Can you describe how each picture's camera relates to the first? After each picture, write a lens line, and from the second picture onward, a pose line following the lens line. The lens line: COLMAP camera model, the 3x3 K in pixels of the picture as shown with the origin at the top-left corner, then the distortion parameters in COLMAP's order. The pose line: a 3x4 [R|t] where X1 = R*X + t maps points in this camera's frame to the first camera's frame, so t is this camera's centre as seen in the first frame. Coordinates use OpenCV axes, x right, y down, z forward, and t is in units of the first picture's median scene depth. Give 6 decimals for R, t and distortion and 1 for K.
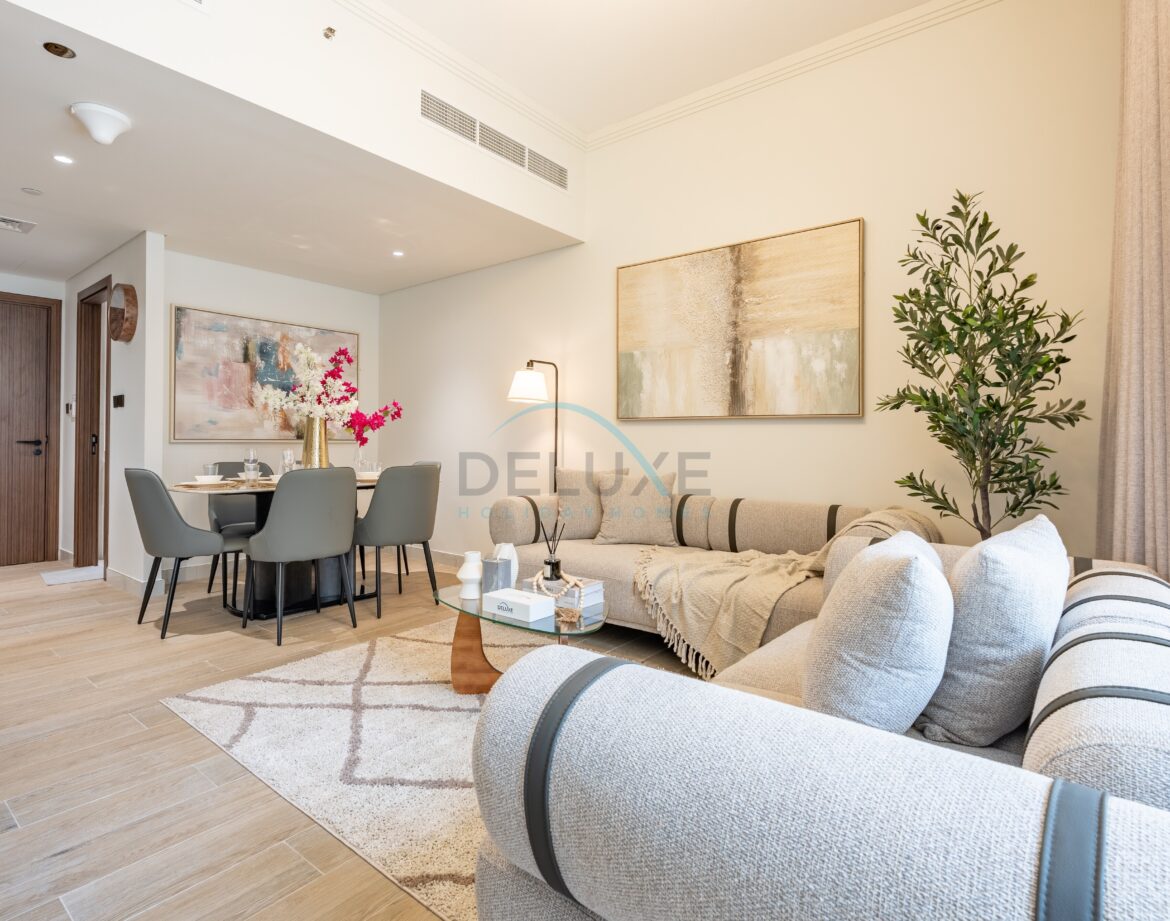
lens RADIAL K [[617.9, 0, 589.9], [0, 617.9, 439.6], [0, 0, 1]] dist [-0.016610, 0.003711]
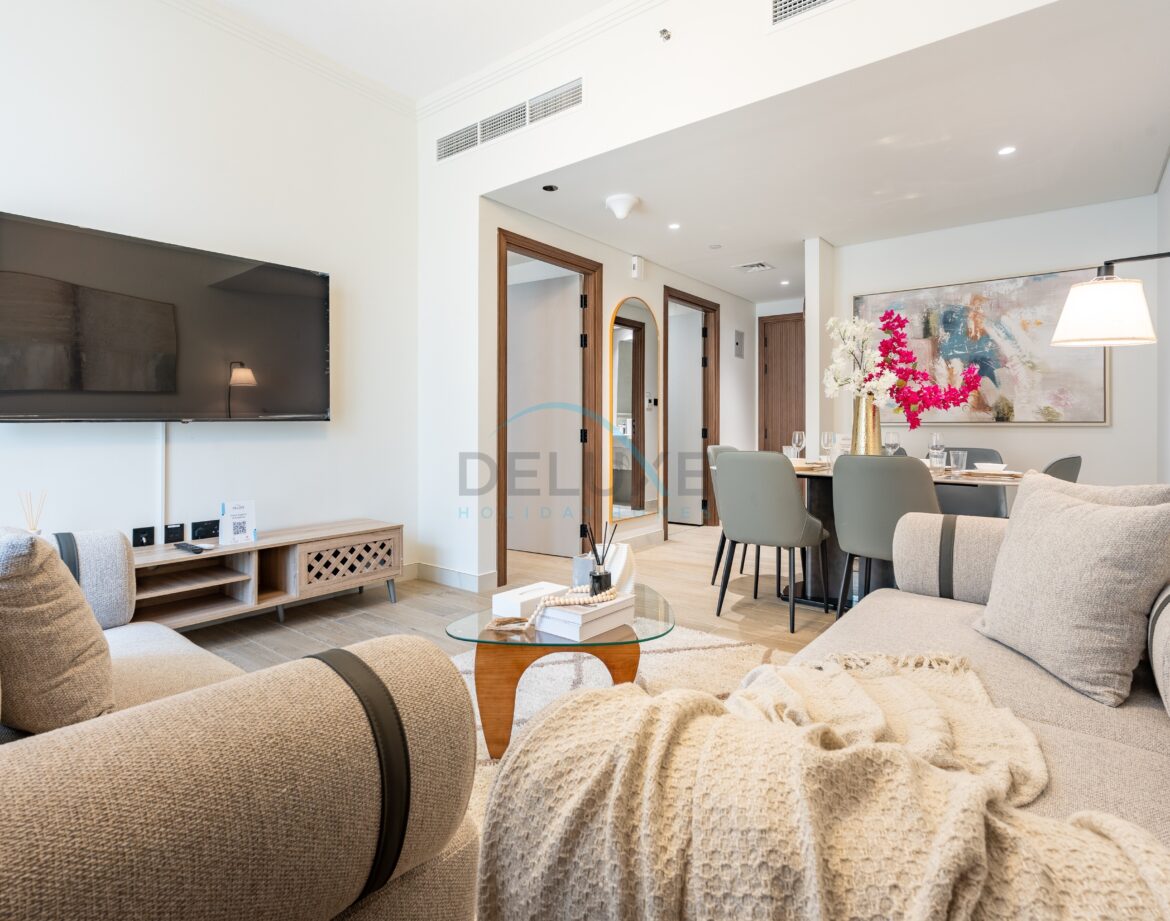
lens RADIAL K [[617.9, 0, 560.1], [0, 617.9, 430.7], [0, 0, 1]] dist [-0.016610, 0.003711]
pose [[-0.030498, 0.002854, -0.999531, 0.385452], [0.005128, 0.999983, 0.002699, 0.006922], [0.999522, -0.005044, -0.030512, 0.517114]]
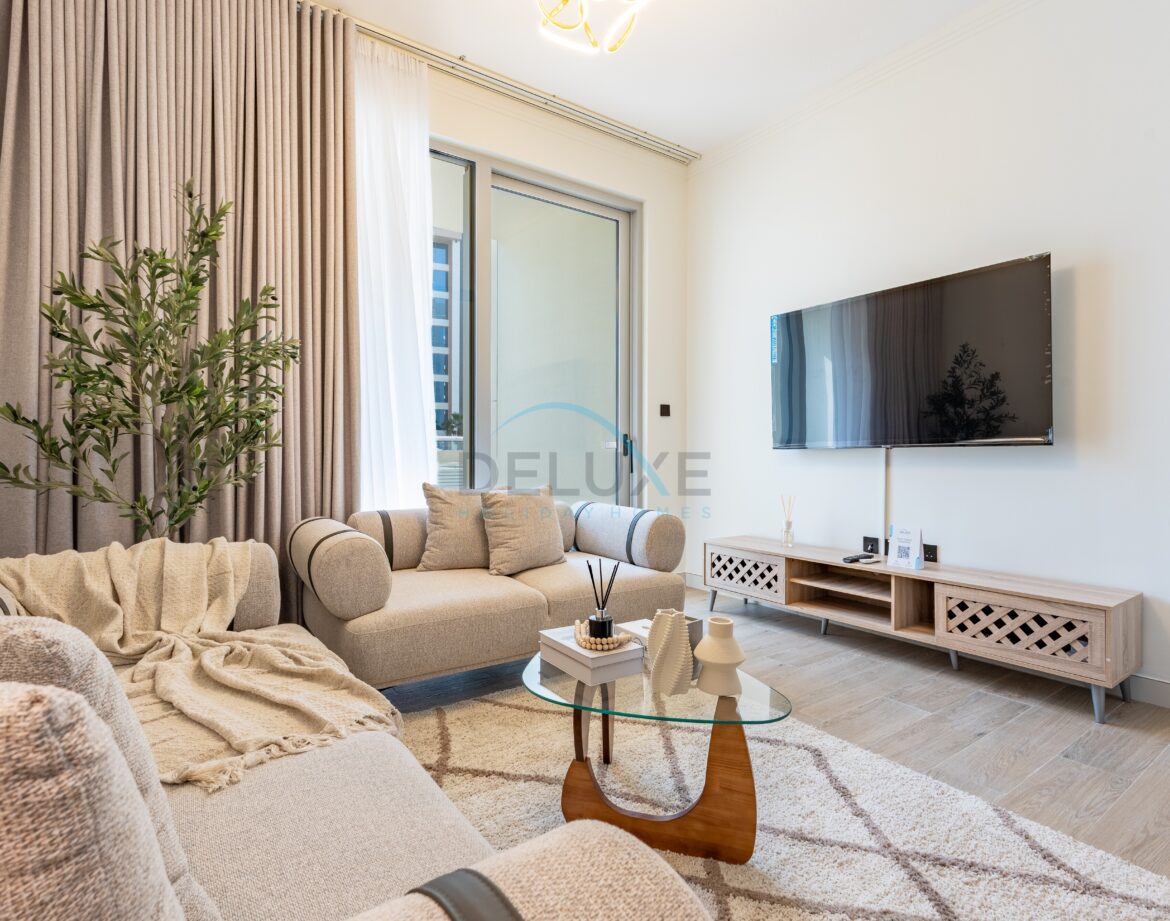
lens RADIAL K [[617.9, 0, 585.0], [0, 617.9, 457.4], [0, 0, 1]] dist [-0.016610, 0.003711]
pose [[-0.954949, -0.013739, 0.296451, -0.132261], [-0.013013, 0.999906, 0.004421, 0.010104], [-0.296484, 0.000364, -0.955038, 0.893505]]
